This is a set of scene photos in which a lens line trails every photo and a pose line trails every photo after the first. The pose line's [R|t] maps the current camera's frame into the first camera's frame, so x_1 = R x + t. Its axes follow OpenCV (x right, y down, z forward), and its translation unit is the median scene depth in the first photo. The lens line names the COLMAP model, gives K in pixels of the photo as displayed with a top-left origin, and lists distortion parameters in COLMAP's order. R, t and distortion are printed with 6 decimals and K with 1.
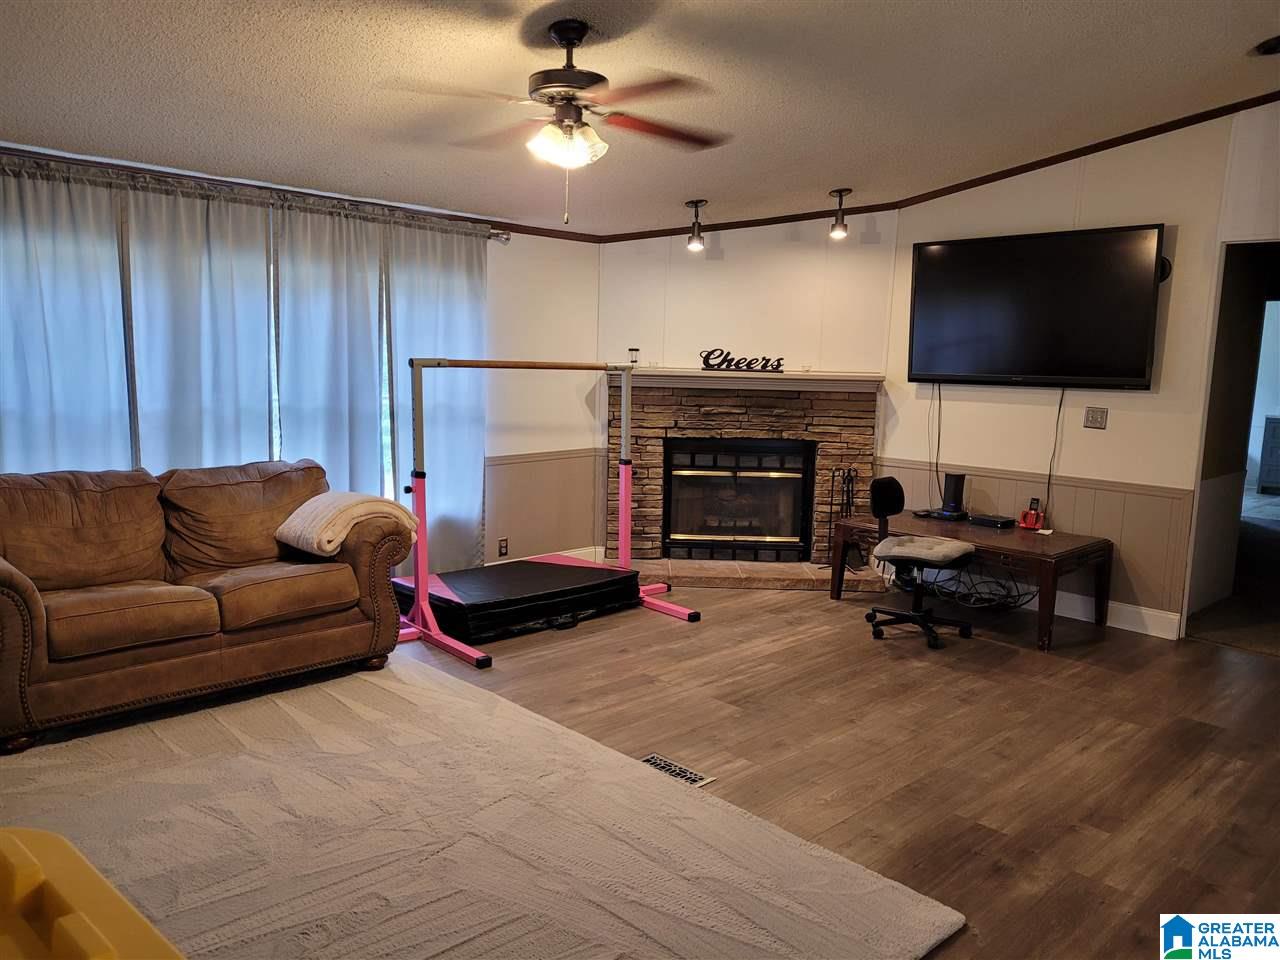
lens RADIAL K [[984.8, 0, 640.4], [0, 984.8, 482.5], [0, 0, 1]] dist [0.047294, -0.000282]
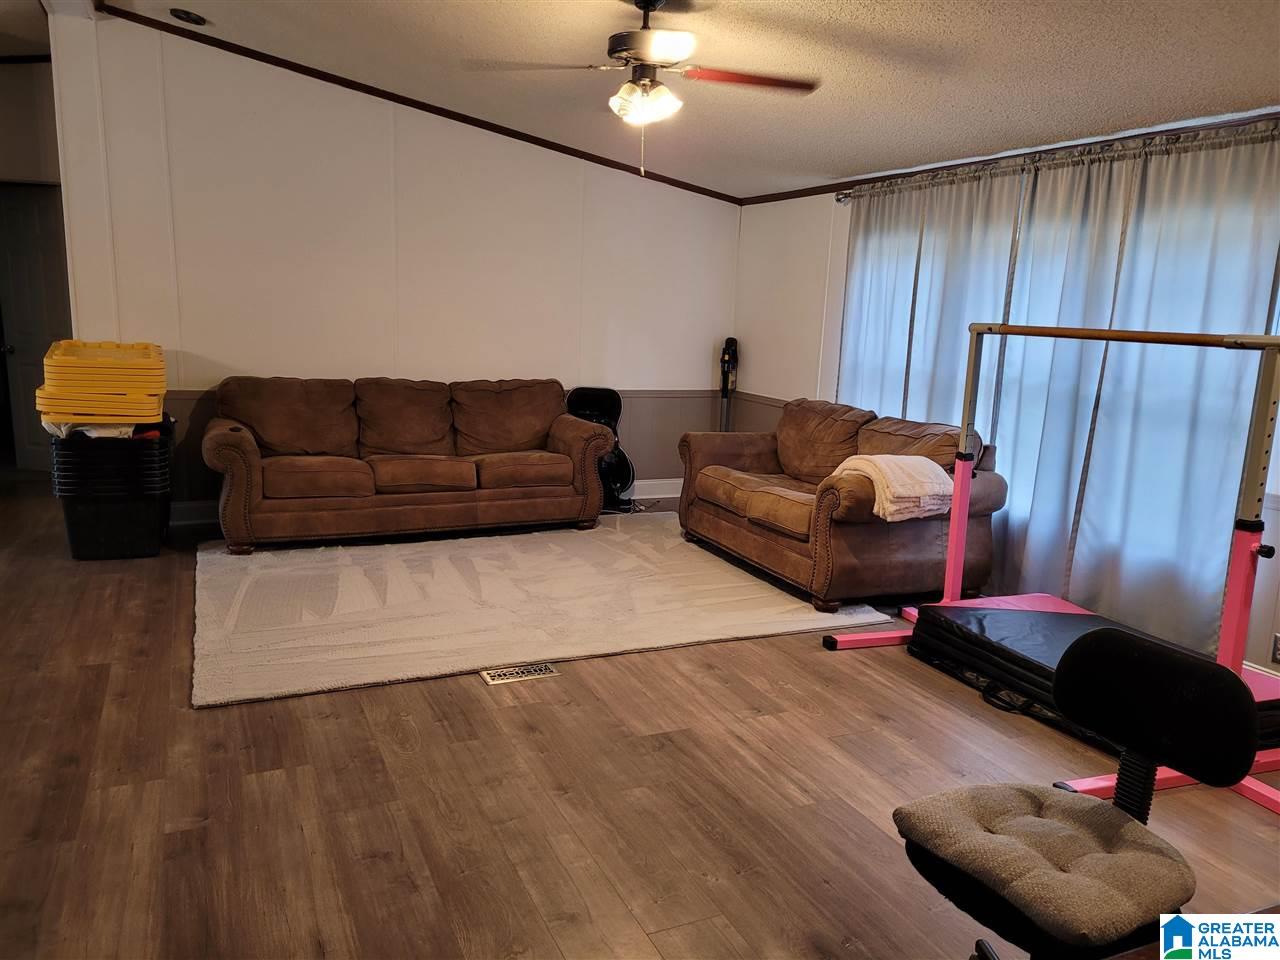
lens RADIAL K [[984.8, 0, 640.1], [0, 984.8, 478.5], [0, 0, 1]] dist [0.047294, -0.000282]
pose [[-0.361597, 0.120900, -0.924462, 0.820410], [-0.170805, 0.966185, 0.193166, -0.128545], [0.916555, 0.227751, -0.328719, 1.210987]]
